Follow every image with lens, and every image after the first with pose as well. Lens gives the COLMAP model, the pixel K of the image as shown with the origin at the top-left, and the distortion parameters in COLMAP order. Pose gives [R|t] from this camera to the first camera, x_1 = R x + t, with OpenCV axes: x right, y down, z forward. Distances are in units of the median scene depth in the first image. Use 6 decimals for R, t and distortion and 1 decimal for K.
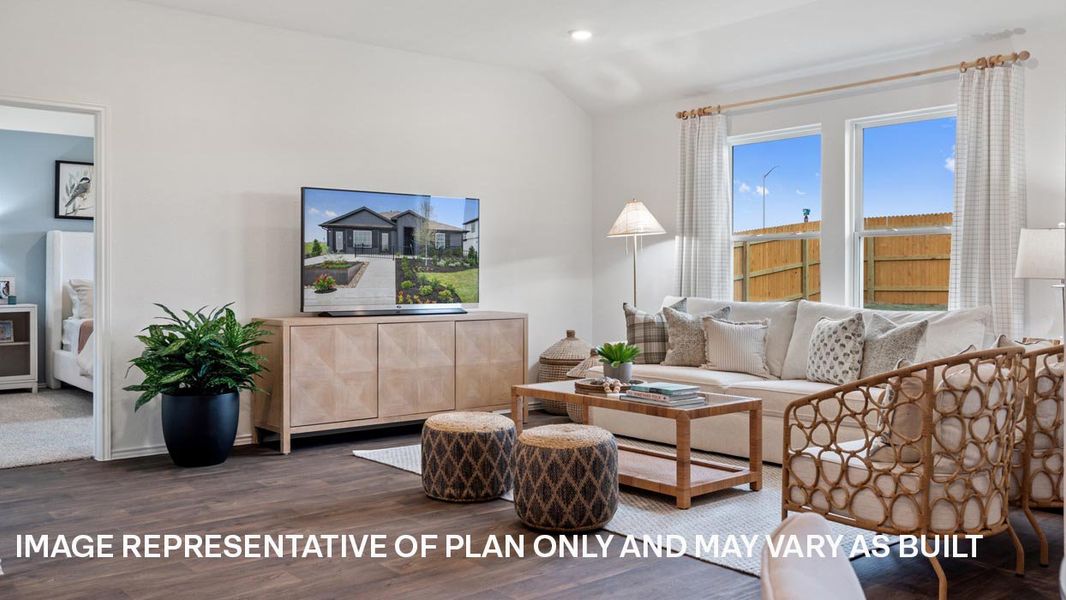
lens RADIAL K [[904.1, 0, 535.9], [0, 904.1, 283.1], [0, 0, 1]] dist [-0.031133, 0.010988]
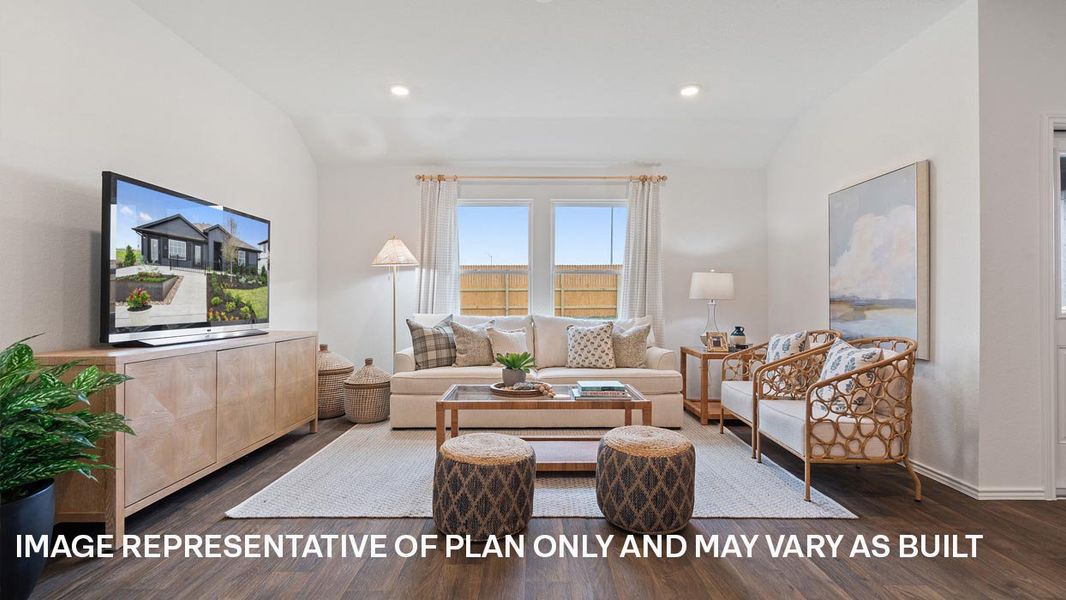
lens RADIAL K [[516.2, 0, 533.0], [0, 516.2, 300.0], [0, 0, 1]] dist [0.000973, 0.000835]
pose [[0.681196, 0.010271, 0.732029, -0.440686], [-0.007196, 0.999947, -0.007333, 0.002626], [-0.732066, -0.000272, 0.681234, 0.529988]]
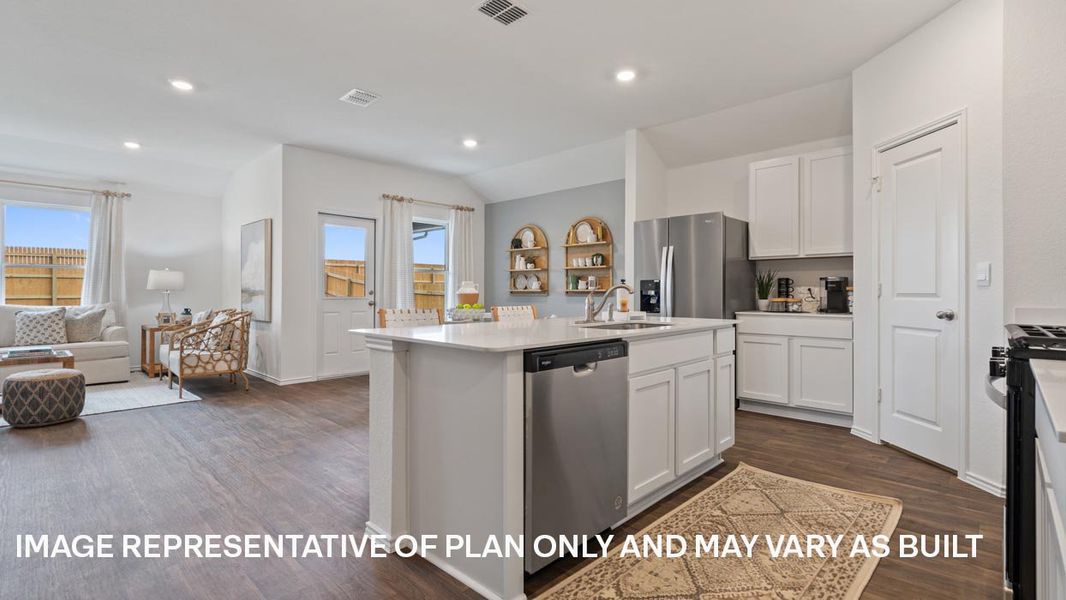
lens RADIAL K [[488.5, 0, 533.6], [0, 488.5, 290.5], [0, 0, 1]] dist [0.002263, 0.000002]
pose [[-0.067954, 0.003151, 0.997683, -0.886814], [-0.005294, 0.999980, -0.003518, -0.006966], [-0.997674, -0.005521, -0.067936, 0.028234]]
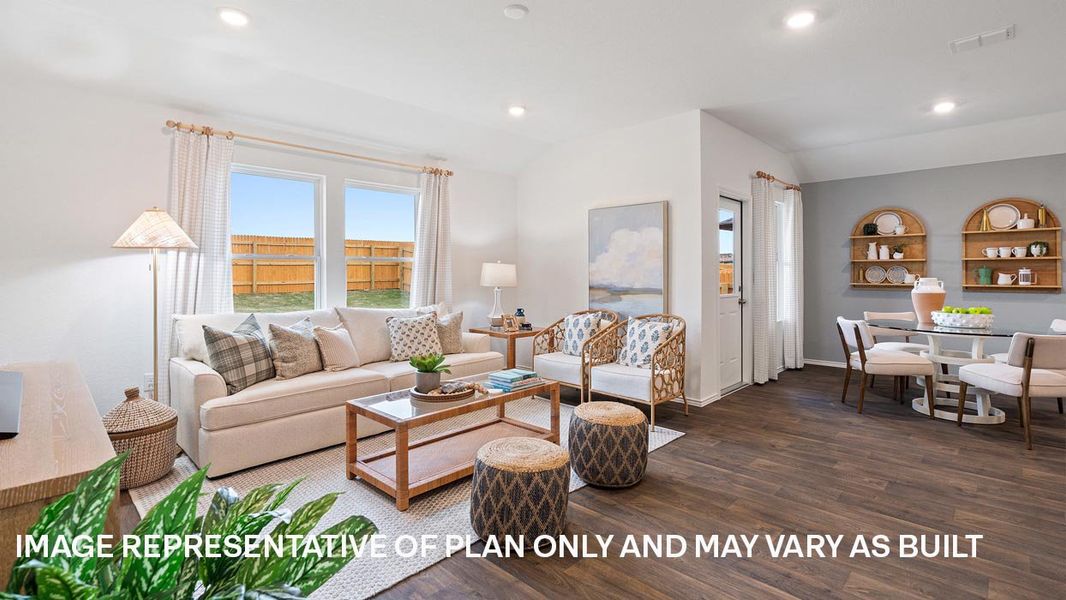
lens RADIAL K [[507.5, 0, 532.5], [0, 507.5, 271.7], [0, 0, 1]] dist [-0.002109, -0.000078]
pose [[-0.081608, 0.001368, 0.996664, -0.632347], [-0.001094, 0.999998, -0.001463, -0.042693], [-0.996664, -0.001210, -0.081606, 1.005683]]
